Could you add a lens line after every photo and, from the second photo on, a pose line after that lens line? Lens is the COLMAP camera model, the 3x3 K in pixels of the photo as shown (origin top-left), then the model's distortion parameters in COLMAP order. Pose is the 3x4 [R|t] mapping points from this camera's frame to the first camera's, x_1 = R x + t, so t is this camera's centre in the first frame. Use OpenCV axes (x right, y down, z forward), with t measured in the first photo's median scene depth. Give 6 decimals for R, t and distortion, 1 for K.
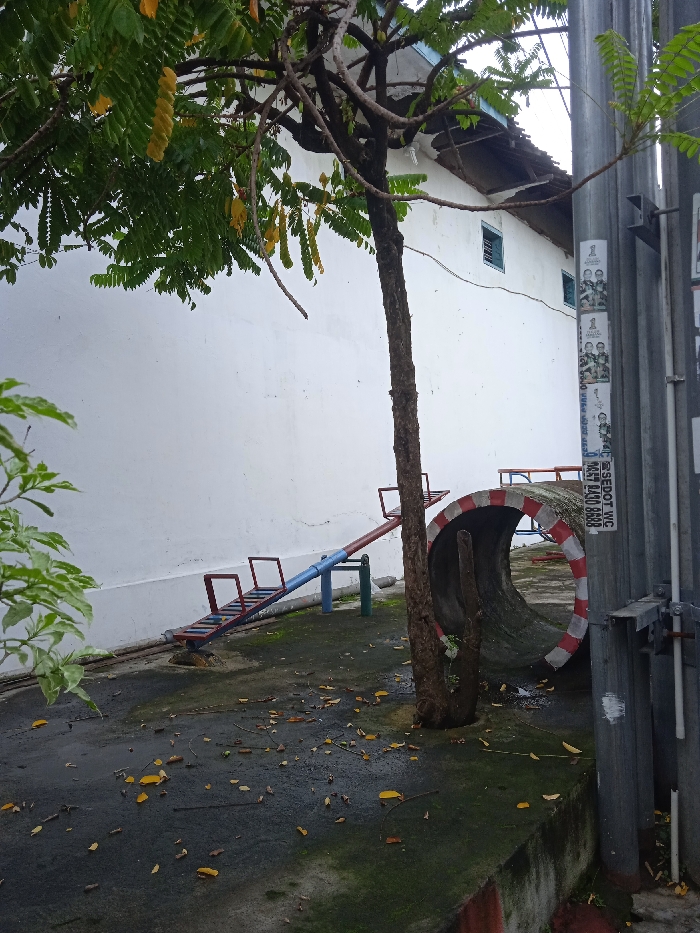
lens RADIAL K [[775.3, 0, 342.1], [0, 775.3, 465.5], [0, 0, 1]] dist [0.048150, -0.060287]
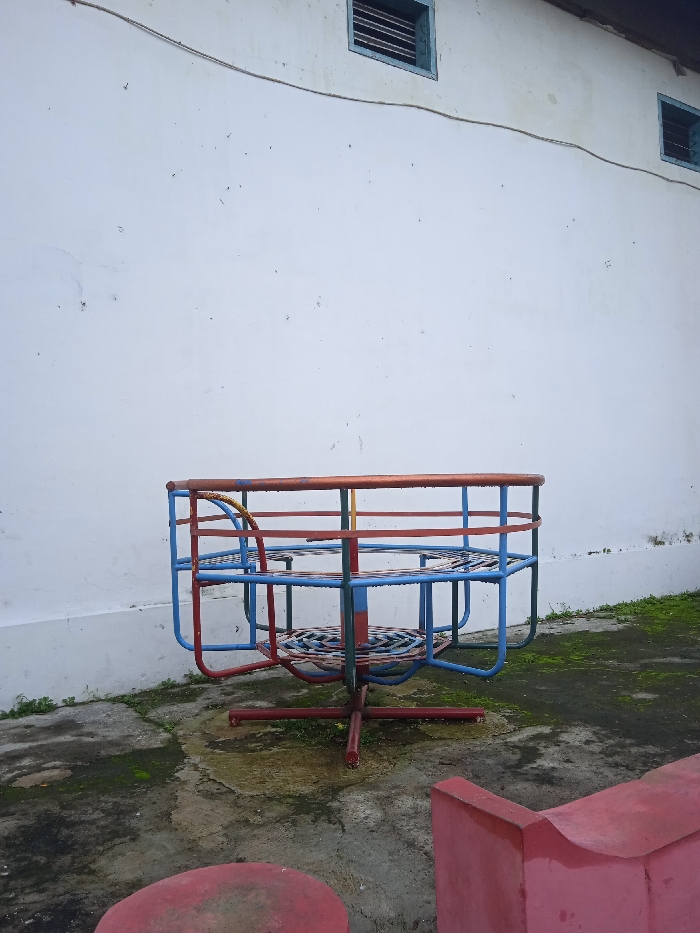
lens RADIAL K [[775.3, 0, 342.1], [0, 775.3, 465.5], [0, 0, 1]] dist [0.048150, -0.060287]
pose [[0.917815, -0.016835, -0.396651, 0.549021], [0.005911, 0.999569, -0.028748, 0.009446], [0.396964, 0.024040, 0.917519, 0.860214]]
